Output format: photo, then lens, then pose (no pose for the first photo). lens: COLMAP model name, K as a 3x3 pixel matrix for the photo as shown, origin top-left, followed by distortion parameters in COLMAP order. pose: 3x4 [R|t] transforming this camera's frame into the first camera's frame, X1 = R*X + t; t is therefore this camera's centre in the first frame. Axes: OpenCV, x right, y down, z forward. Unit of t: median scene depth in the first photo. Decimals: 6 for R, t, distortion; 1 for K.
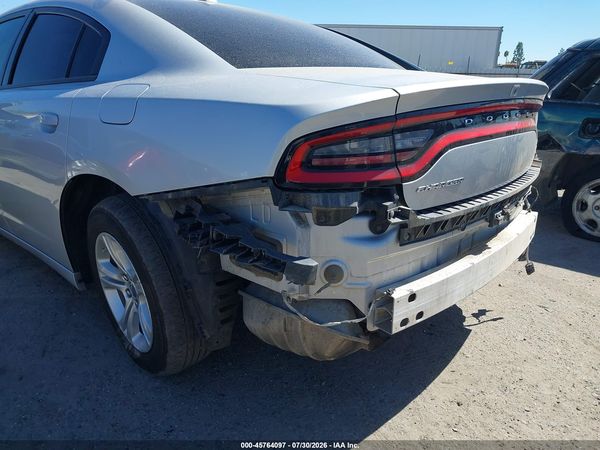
lens RADIAL K [[480.6, 0, 298.5], [0, 480.6, 239.2], [0, 0, 1]] dist [0.015246, -0.026265]
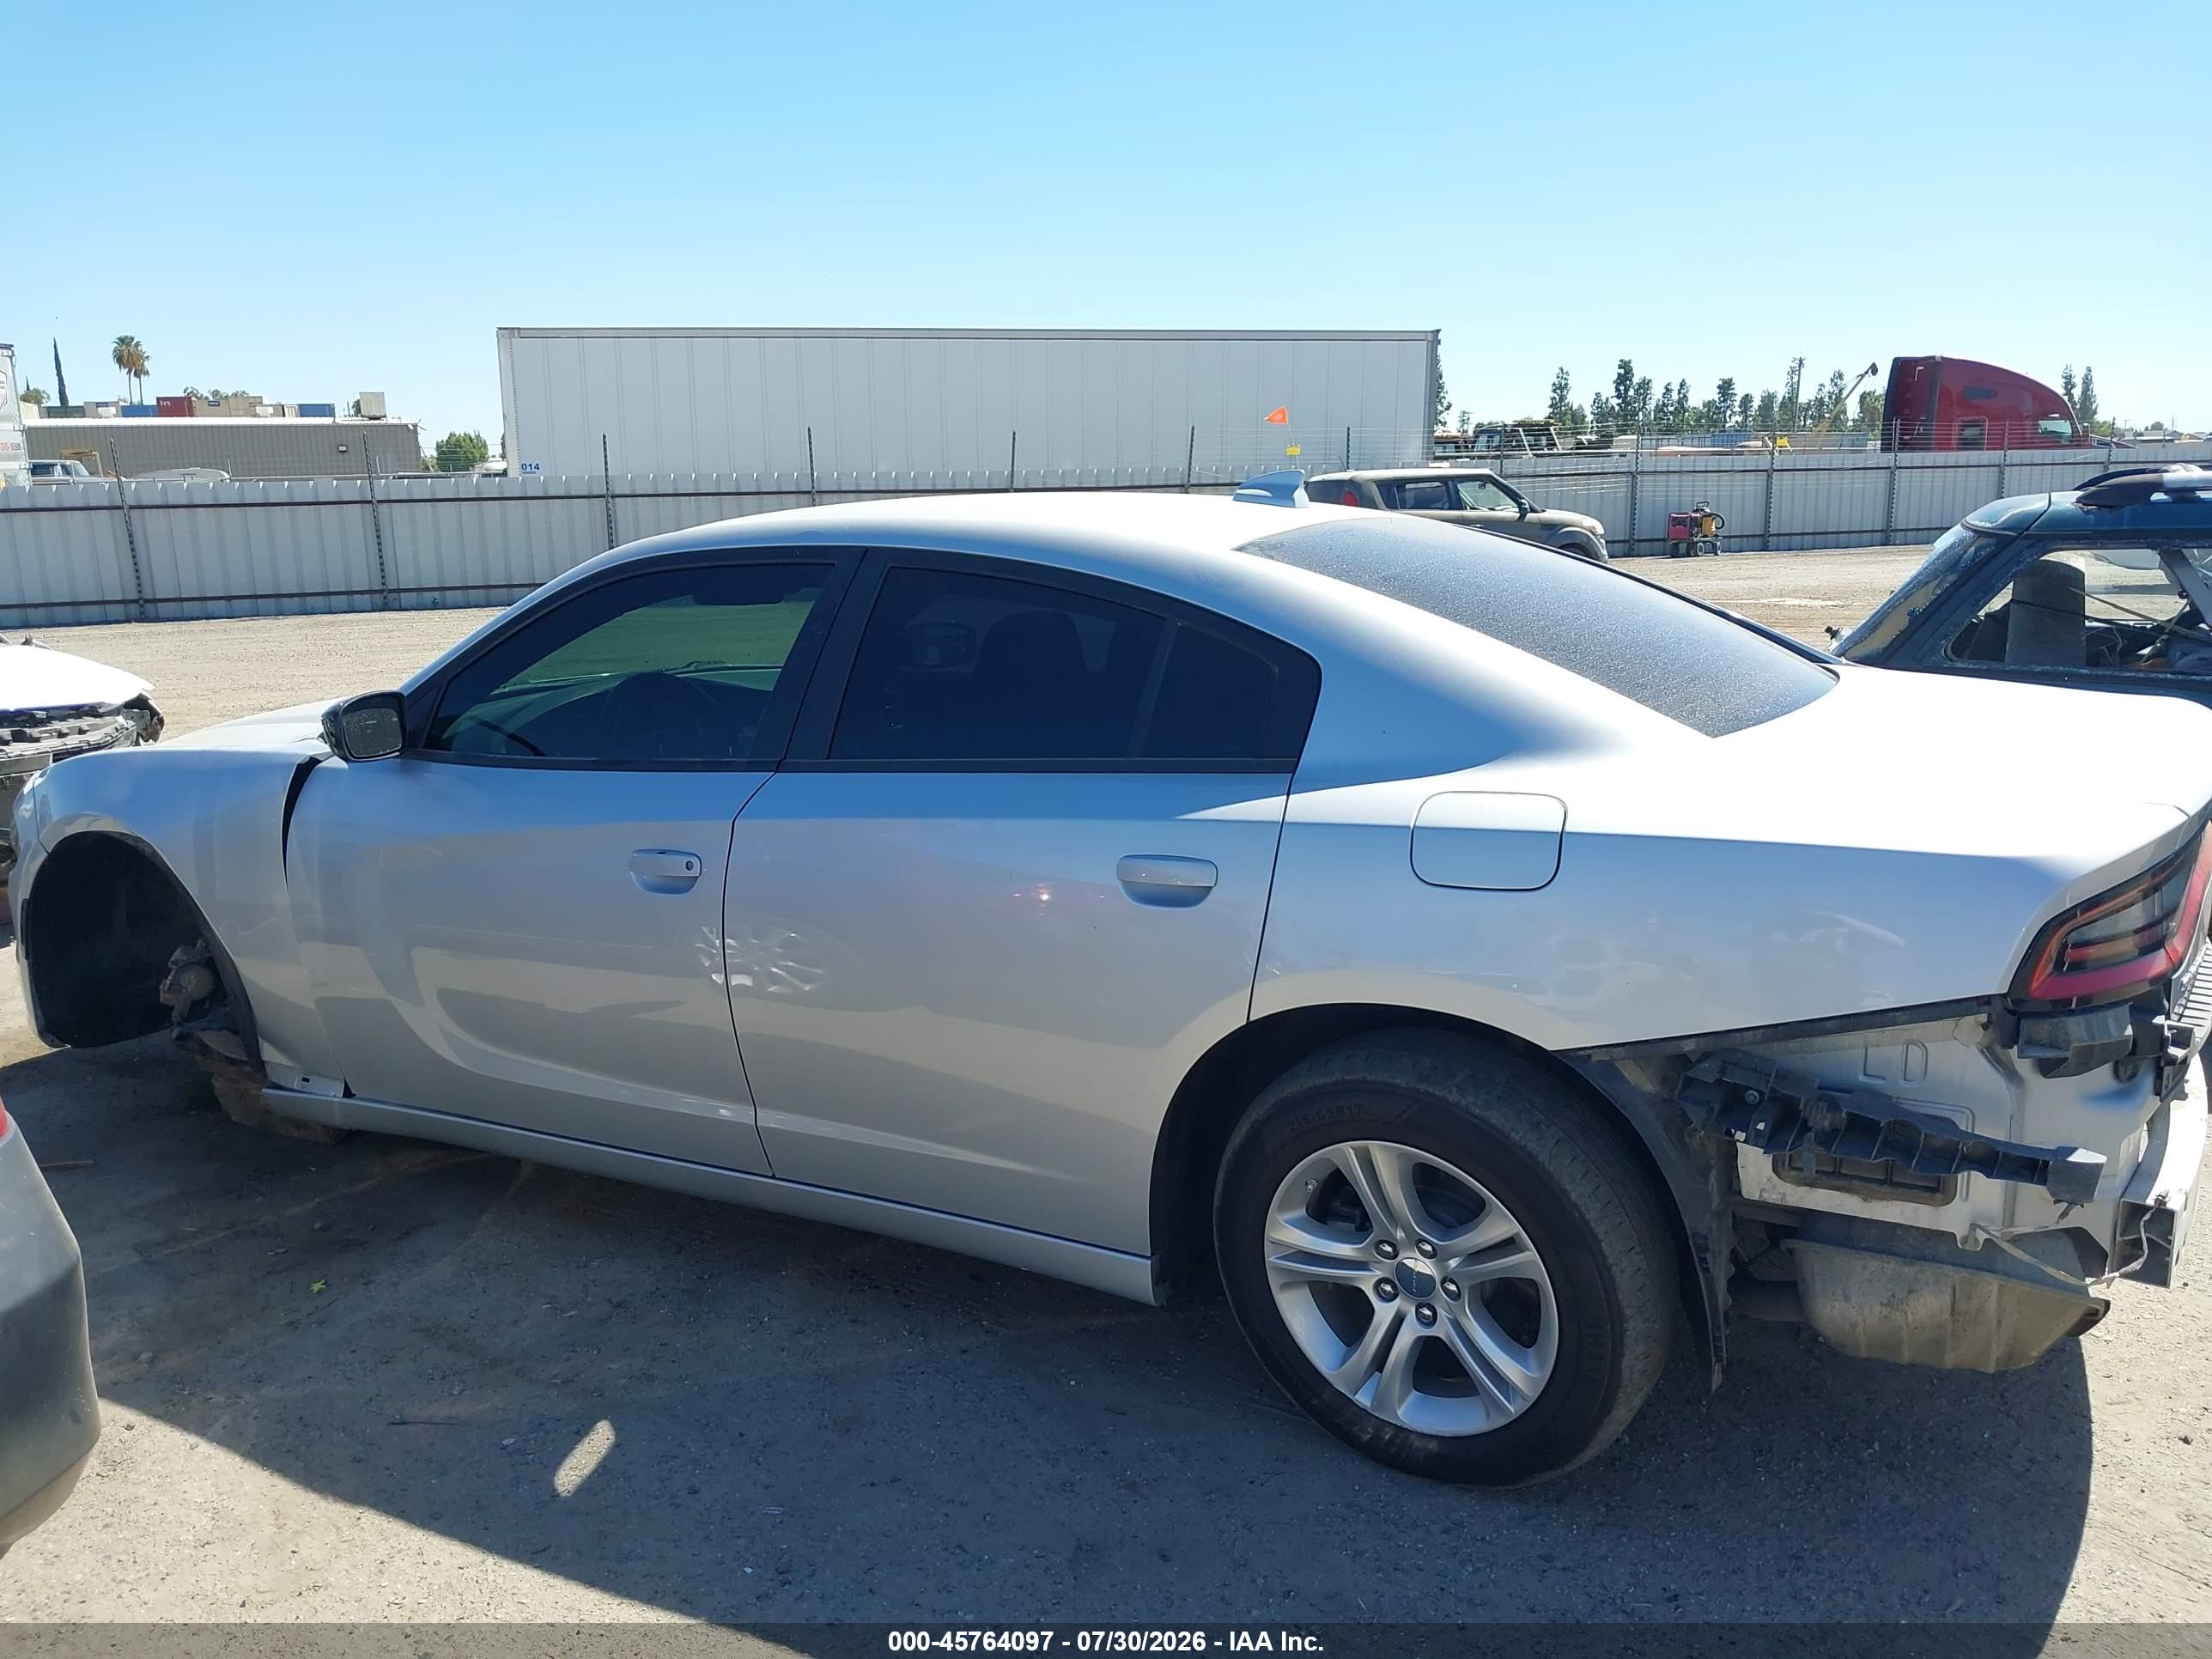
lens RADIAL K [[1771.9, 0, 1109.0], [0, 1771.9, 847.8], [0, 0, 1]] dist [0.015246, -0.026265]
pose [[0.972567, -0.076758, 0.219594, -1.031444], [0.102256, 0.988966, -0.107194, -0.134785], [-0.208943, 0.126708, 0.969685, -0.477594]]
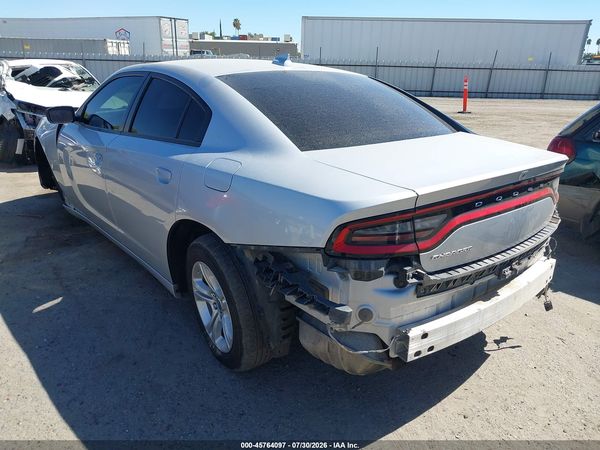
lens RADIAL K [[480.6, 0, 298.5], [0, 480.6, 235.2], [0, 0, 1]] dist [0.015246, -0.026265]
pose [[0.989729, 0.057138, -0.131041, 0.042395], [-0.054718, 0.998259, 0.021998, -0.147286], [0.132070, -0.014602, 0.991133, -0.323921]]
